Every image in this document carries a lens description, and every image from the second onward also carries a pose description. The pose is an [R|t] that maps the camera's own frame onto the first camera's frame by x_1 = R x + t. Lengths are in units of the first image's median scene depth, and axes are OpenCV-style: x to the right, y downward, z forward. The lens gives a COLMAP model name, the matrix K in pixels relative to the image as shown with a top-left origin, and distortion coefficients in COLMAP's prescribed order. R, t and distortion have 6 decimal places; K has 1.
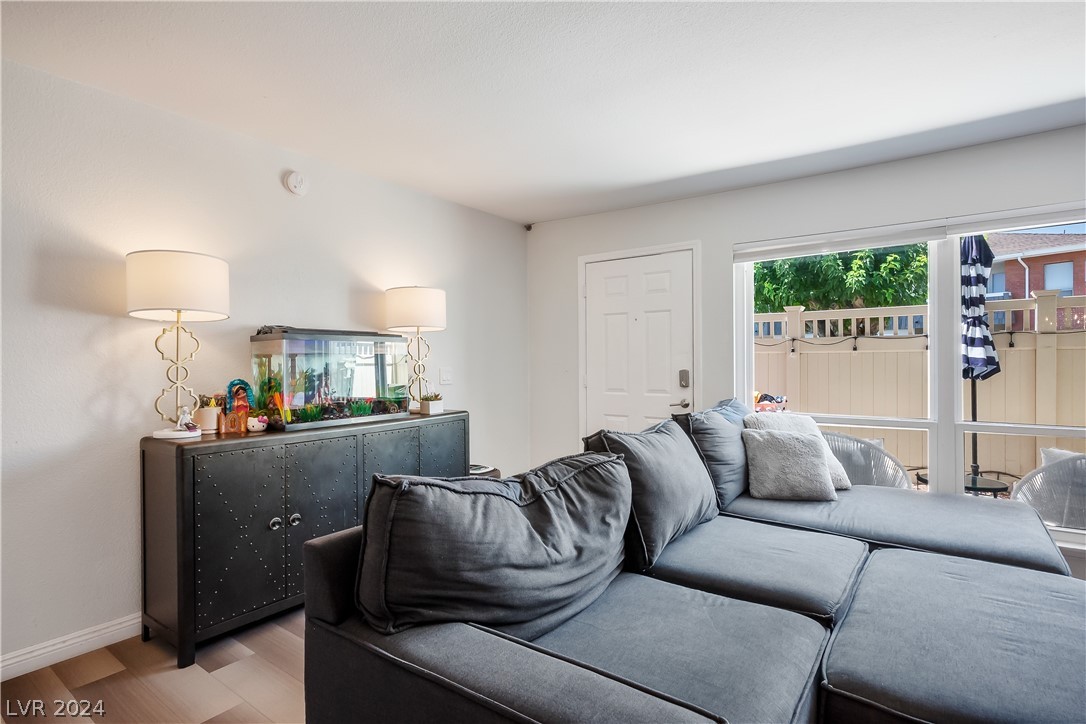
lens RADIAL K [[551.1, 0, 550.2], [0, 551.1, 360.9], [0, 0, 1]] dist [-0.007561, 0.003307]
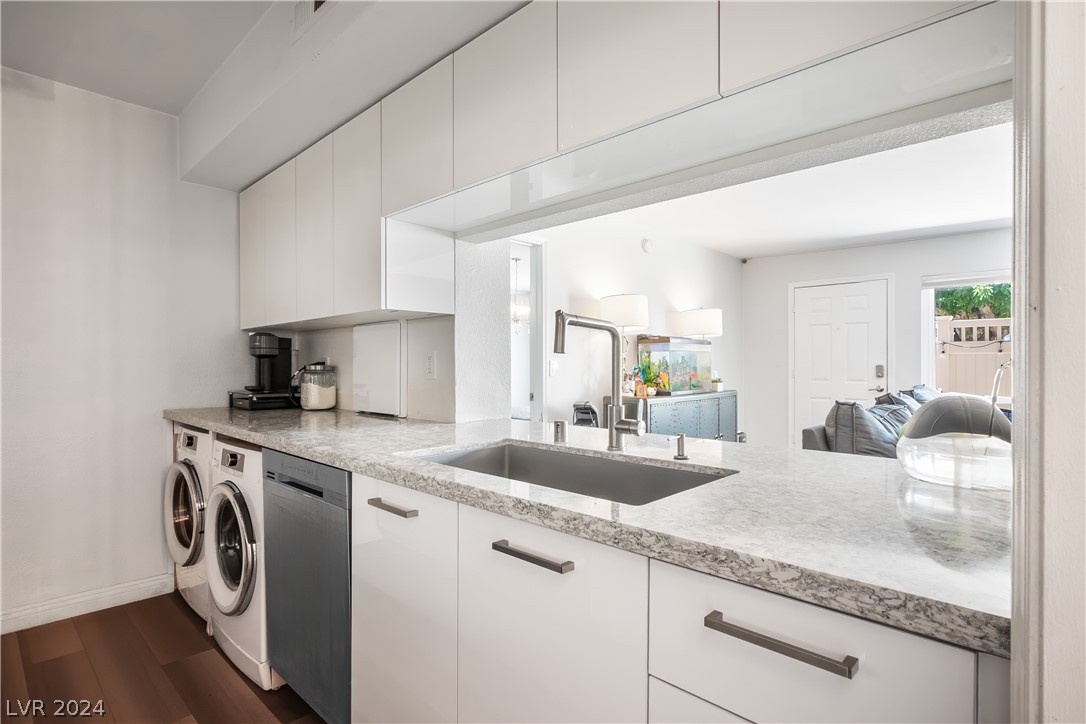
lens RADIAL K [[551.1, 0, 544.3], [0, 551.1, 362.4], [0, 0, 1]] dist [-0.007561, 0.003307]
pose [[0.991495, 0.007707, -0.129916, -0.549408], [-0.008124, 0.999963, -0.002678, 0.026554], [0.129891, 0.003711, 0.991521, -0.653078]]
